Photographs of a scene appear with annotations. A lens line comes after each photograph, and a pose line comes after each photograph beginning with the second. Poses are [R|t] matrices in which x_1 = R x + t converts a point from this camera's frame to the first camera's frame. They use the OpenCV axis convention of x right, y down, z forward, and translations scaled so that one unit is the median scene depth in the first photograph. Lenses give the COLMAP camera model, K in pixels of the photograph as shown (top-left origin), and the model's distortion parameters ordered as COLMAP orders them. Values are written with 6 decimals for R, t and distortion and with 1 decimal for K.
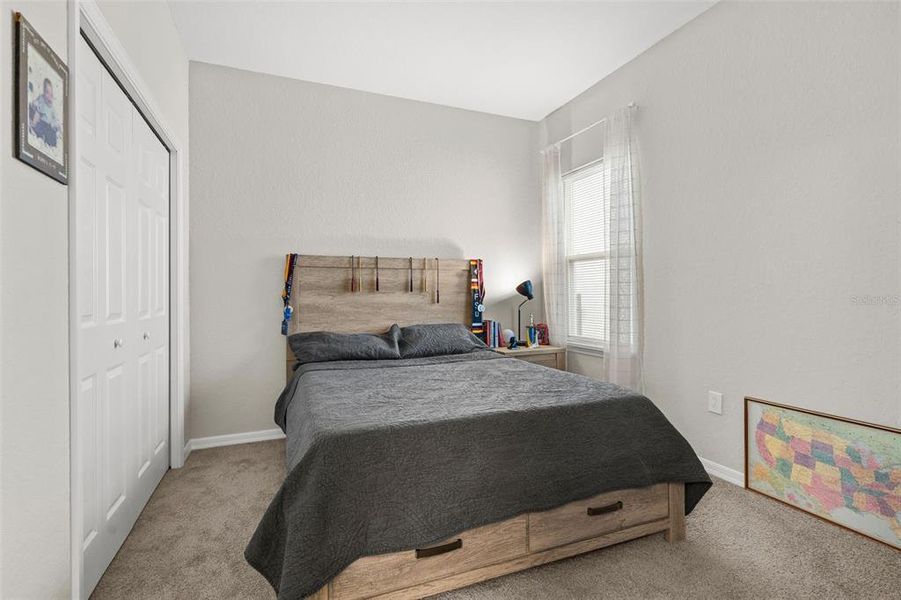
lens RADIAL K [[421.4, 0, 449.8], [0, 421.4, 296.2], [0, 0, 1]] dist [-0.001912, 0.000111]
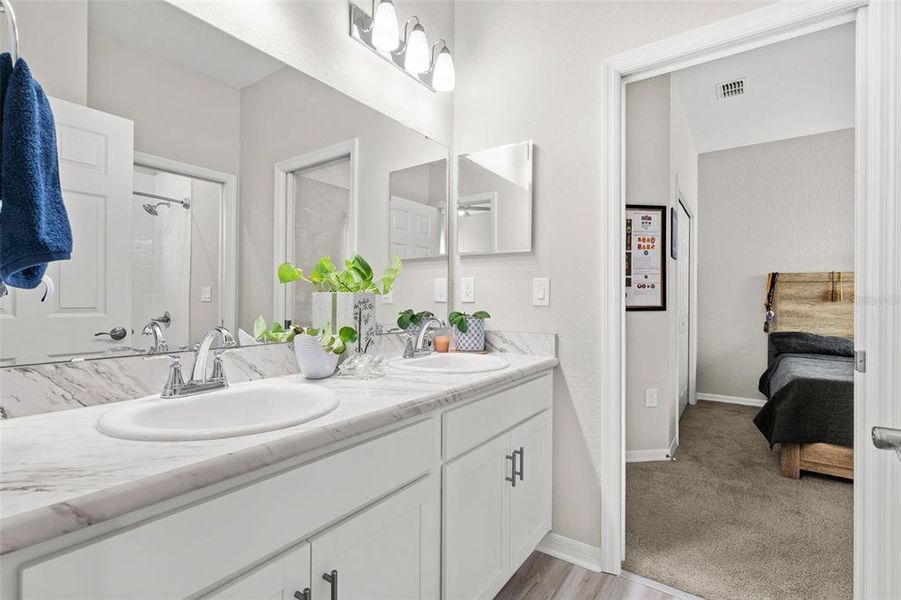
lens RADIAL K [[421.4, 0, 449.8], [0, 421.4, 296.2], [0, 0, 1]] dist [-0.001912, 0.000111]
pose [[0.542234, 0.002763, -0.840223, 0.191275], [-0.015382, 0.999860, -0.006639, -0.000412], [0.840086, 0.016524, 0.542201, -0.586622]]
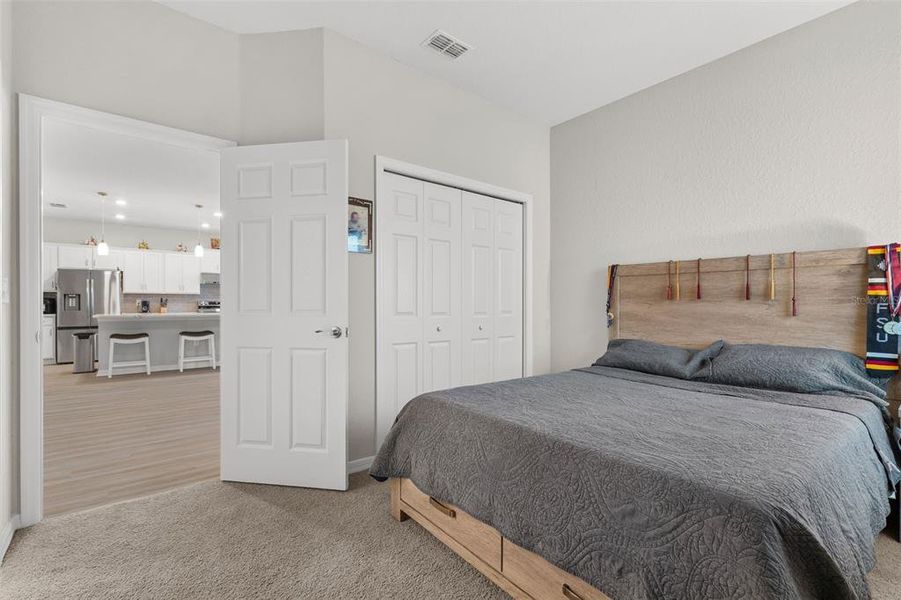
lens RADIAL K [[406.6, 0, 451.2], [0, 406.6, 301.6], [0, 0, 1]] dist [-0.002957, 0.000470]
pose [[0.291016, 0.002145, -0.956716, 0.489989], [-0.008415, 0.999965, -0.000318, -0.002933], [0.956681, 0.008143, 0.291024, 0.291806]]
